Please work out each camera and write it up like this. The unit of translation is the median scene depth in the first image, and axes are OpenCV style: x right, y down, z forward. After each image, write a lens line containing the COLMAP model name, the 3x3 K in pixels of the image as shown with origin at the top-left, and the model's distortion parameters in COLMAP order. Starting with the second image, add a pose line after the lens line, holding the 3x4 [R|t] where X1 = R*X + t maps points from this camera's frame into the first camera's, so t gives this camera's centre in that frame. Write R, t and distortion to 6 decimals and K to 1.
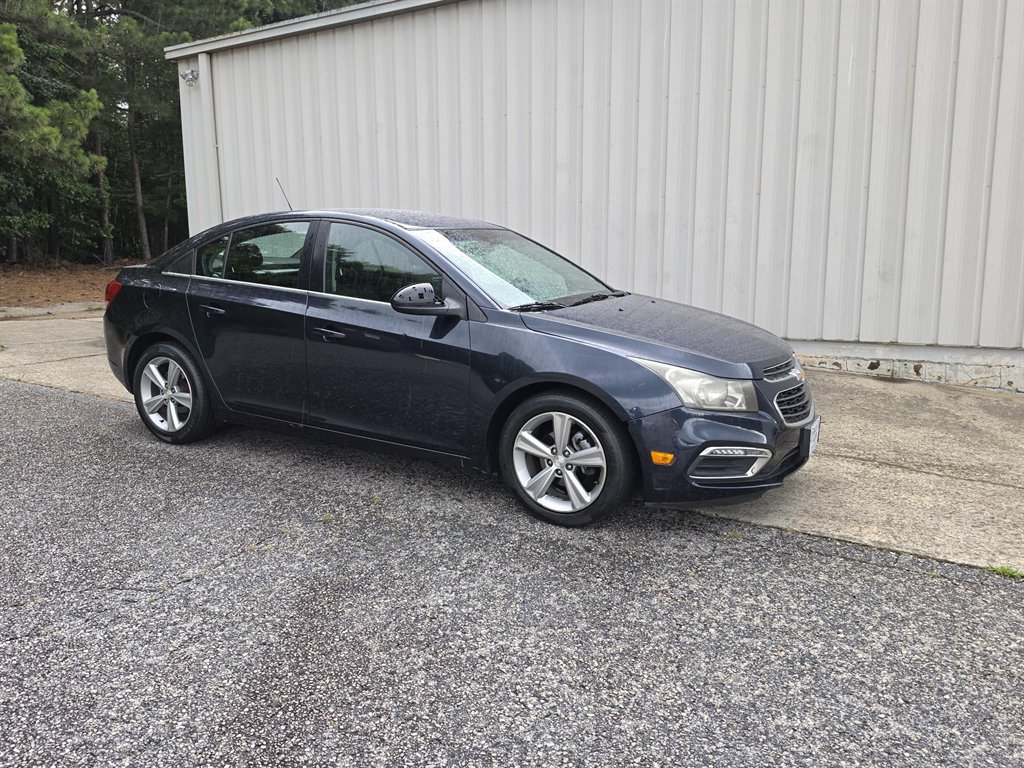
lens RADIAL K [[761.5, 0, 509.3], [0, 761.5, 378.3], [0, 0, 1]] dist [0.069573, -0.095455]
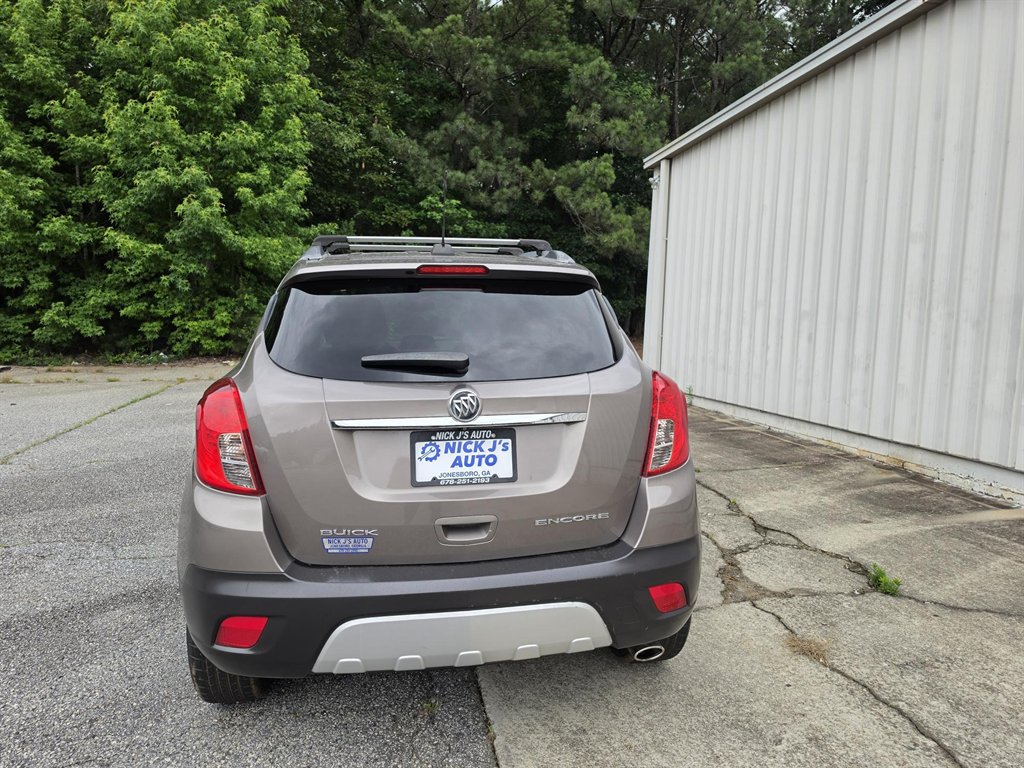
lens RADIAL K [[711.5, 0, 509.1], [0, 711.5, 388.3], [0, 0, 1]] dist [0.036331, -0.043021]
pose [[0.645280, 0.094283, -0.758106, 0.431466], [-0.156199, 0.987674, -0.010119, -0.060550], [0.747807, 0.124945, 0.652053, 0.269326]]
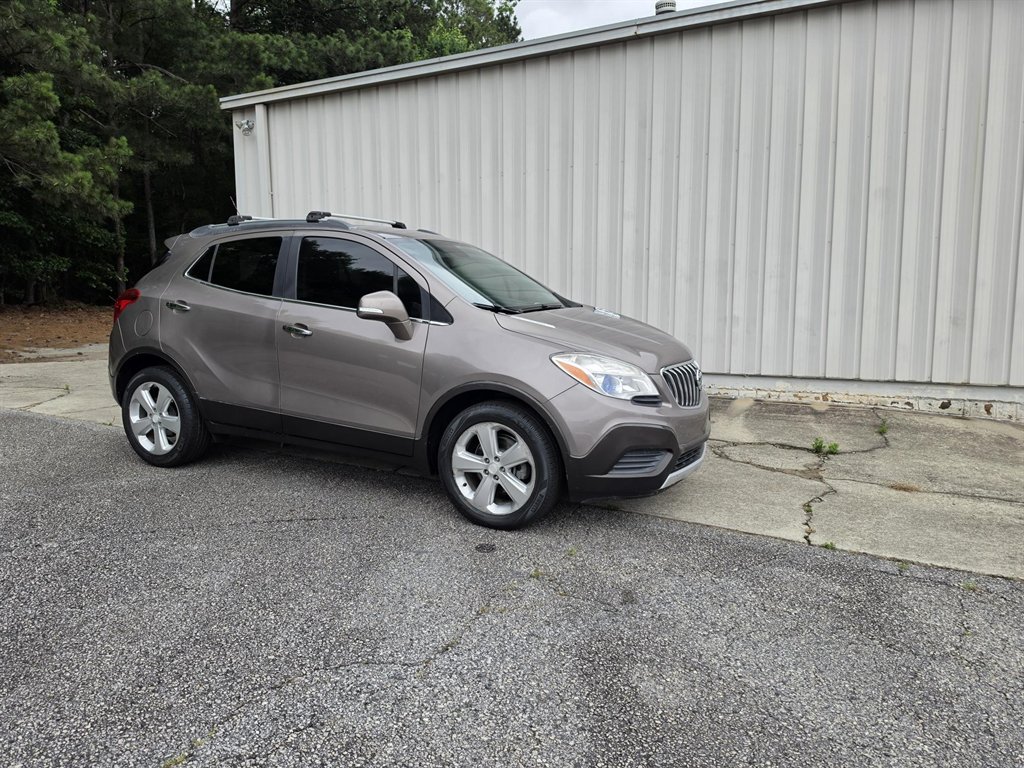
lens RADIAL K [[711.5, 0, 514.1], [0, 711.5, 382.7], [0, 0, 1]] dist [0.036331, -0.043021]
pose [[0.998437, -0.003300, 0.055786, -0.166523], [0.005574, 0.999158, -0.040657, -0.010664], [-0.055605, 0.040904, 0.997615, 0.054336]]
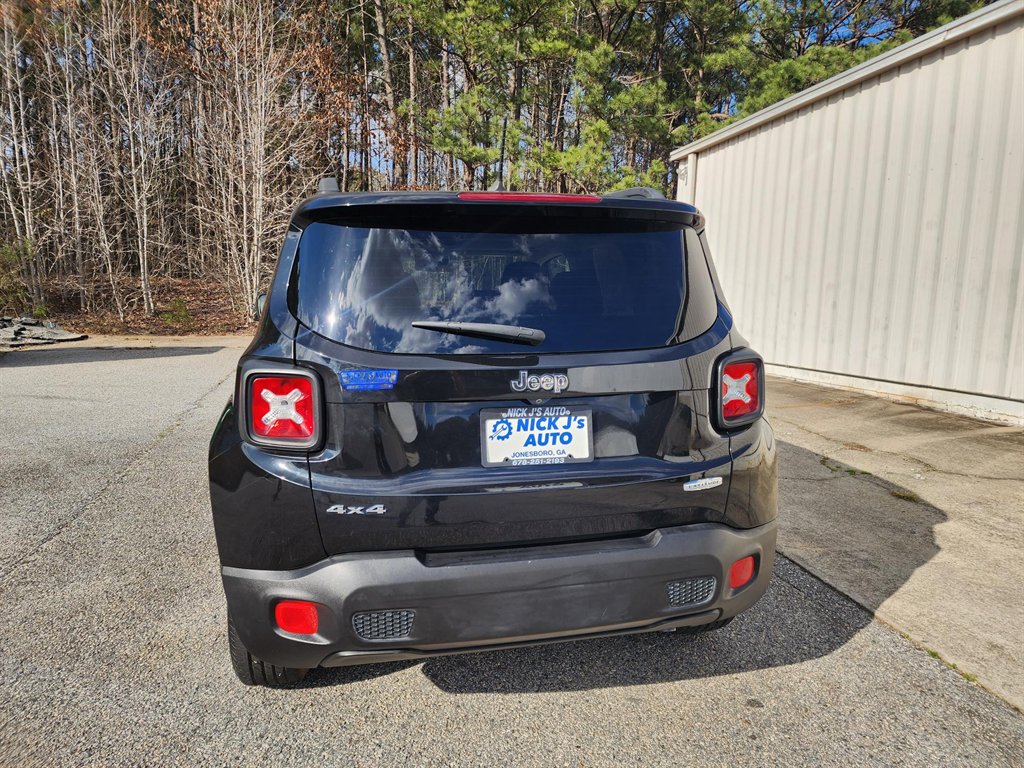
lens RADIAL K [[693.8, 0, 509.5], [0, 693.8, 388.2], [0, 0, 1]] dist [0.031383, -0.000154]
pose [[0.686750, 0.115564, -0.717649, 0.440462], [-0.150207, 0.988534, 0.015445, 0.007236], [0.711205, 0.097189, 0.696234, -0.026183]]
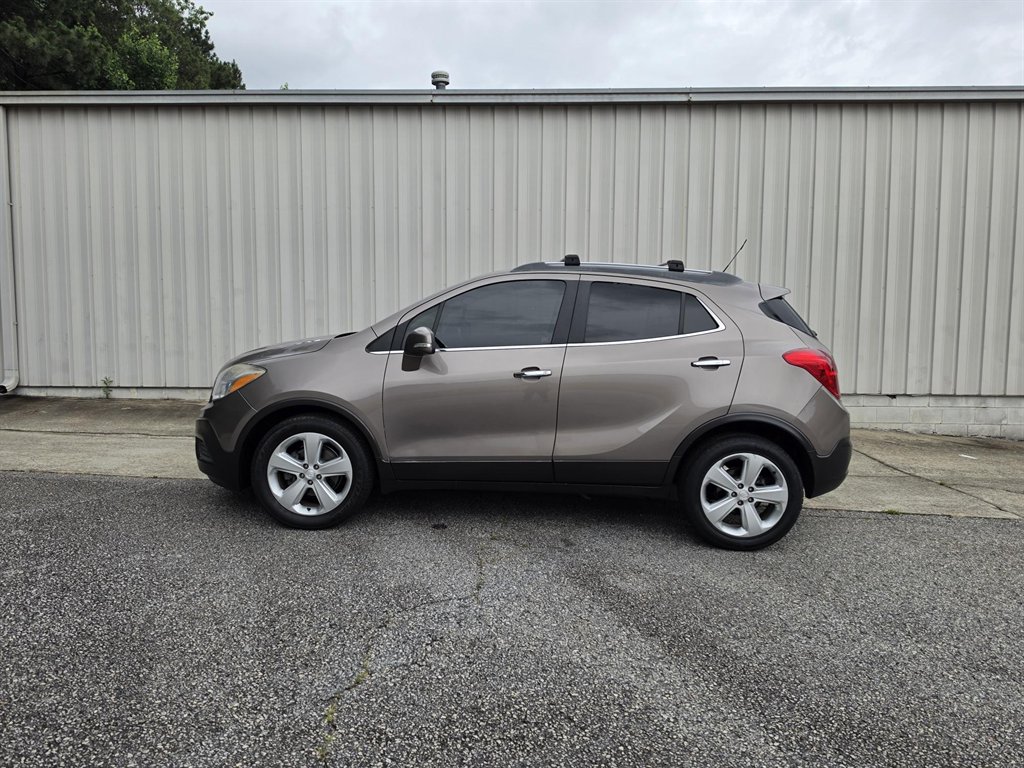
lens RADIAL K [[711.5, 0, 520.2], [0, 711.5, 378.8], [0, 0, 1]] dist [0.036331, -0.043021]
pose [[0.877888, -0.019725, 0.478459, -0.395617], [0.060555, 0.995703, -0.070060, 0.004569], [-0.475022, 0.090478, 0.875310, -0.031594]]
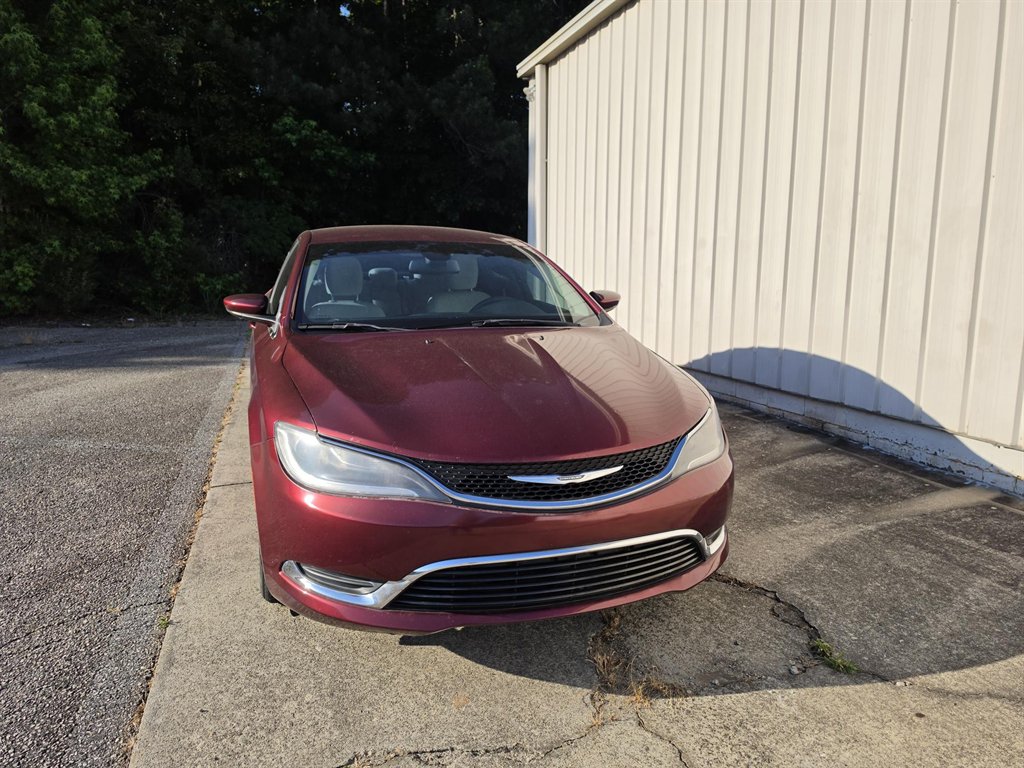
lens RADIAL K [[711.5, 0, 508.4], [0, 711.5, 386.1], [0, 0, 1]] dist [0.036331, -0.043021]
pose [[0.741950, 0.117422, -0.660092, 0.320454], [-0.110836, 0.992479, 0.051969, -0.094074], [0.661230, 0.034603, 0.749385, 0.469898]]
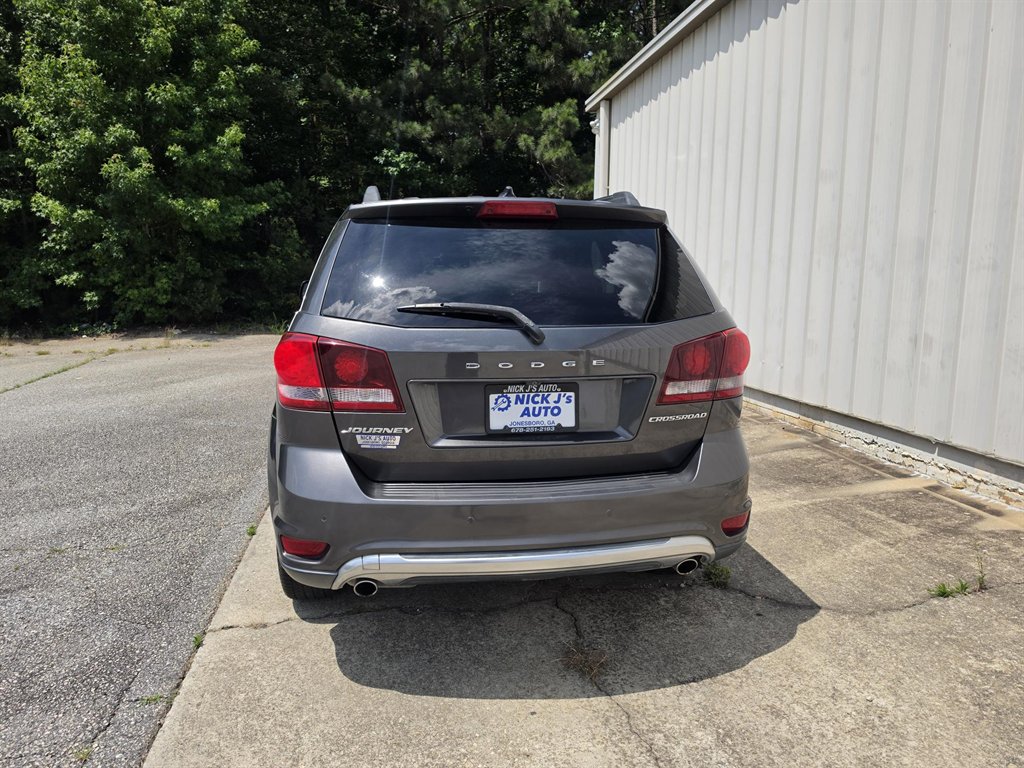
lens RADIAL K [[711.5, 0, 505.1], [0, 711.5, 393.0], [0, 0, 1]] dist [0.036331, -0.043021]
pose [[0.636424, 0.127002, -0.760812, 0.472862], [-0.129847, 0.989916, 0.056628, -0.091509], [0.760332, 0.062749, 0.646497, 0.426422]]
